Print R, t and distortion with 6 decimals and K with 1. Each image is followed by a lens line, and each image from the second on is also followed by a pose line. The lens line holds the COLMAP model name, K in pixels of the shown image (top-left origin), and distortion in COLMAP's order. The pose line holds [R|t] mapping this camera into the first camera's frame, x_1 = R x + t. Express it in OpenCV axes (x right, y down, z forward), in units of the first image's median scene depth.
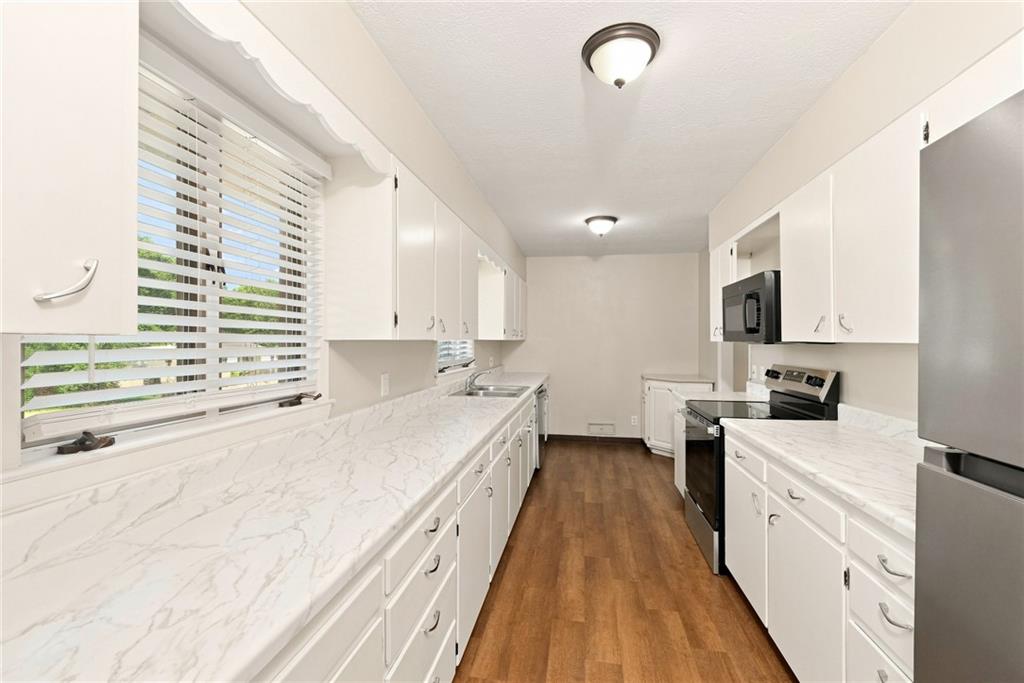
lens RADIAL K [[435.3, 0, 508.3], [0, 435.3, 335.6], [0, 0, 1]] dist [0.006964, -0.006173]
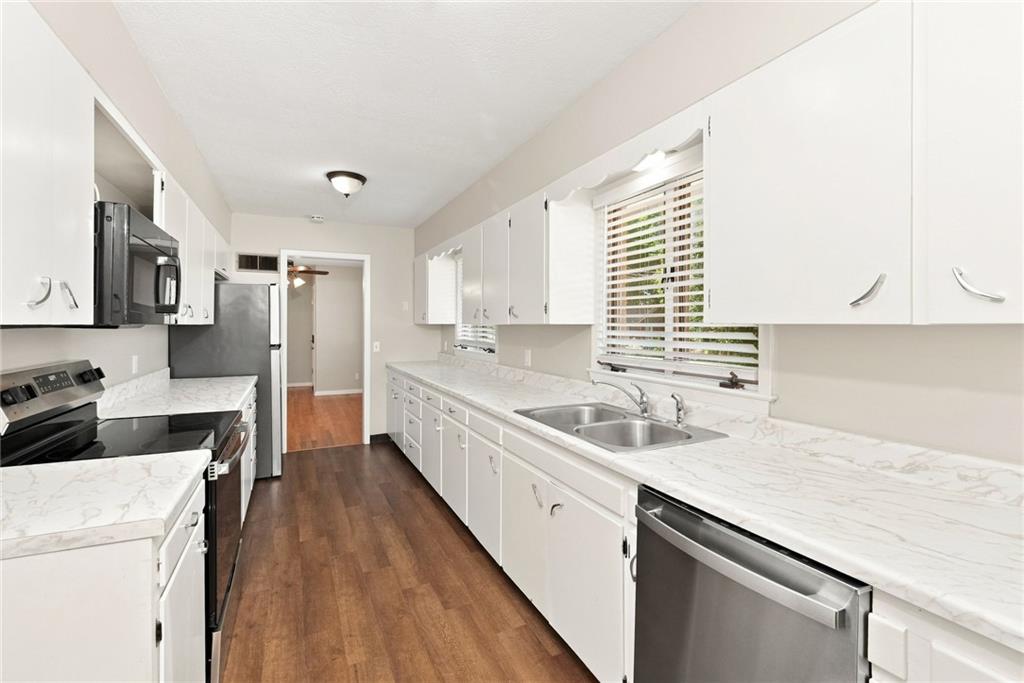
lens RADIAL K [[444.8, 0, 495.3], [0, 444.8, 317.1], [0, 0, 1]] dist [0.000539, -0.000468]
pose [[-0.825256, -0.016254, -0.564525, 0.568821], [0.001793, 0.999505, -0.031399, 0.029333], [0.564756, -0.026924, -0.824819, 2.057619]]
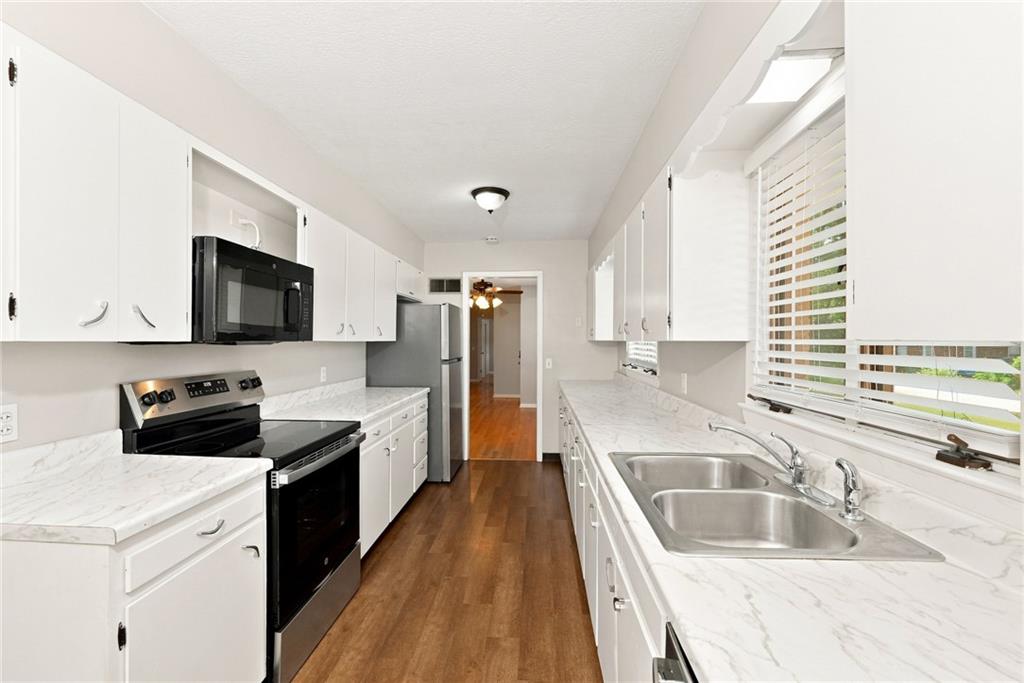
lens RADIAL K [[435.3, 0, 508.3], [0, 435.3, 335.6], [0, 0, 1]] dist [0.006964, -0.006173]
pose [[-0.994162, -0.008696, -0.107551, 0.259479], [-0.005887, 0.999634, -0.026415, 0.025605], [0.107742, -0.025628, -0.993849, 1.999174]]
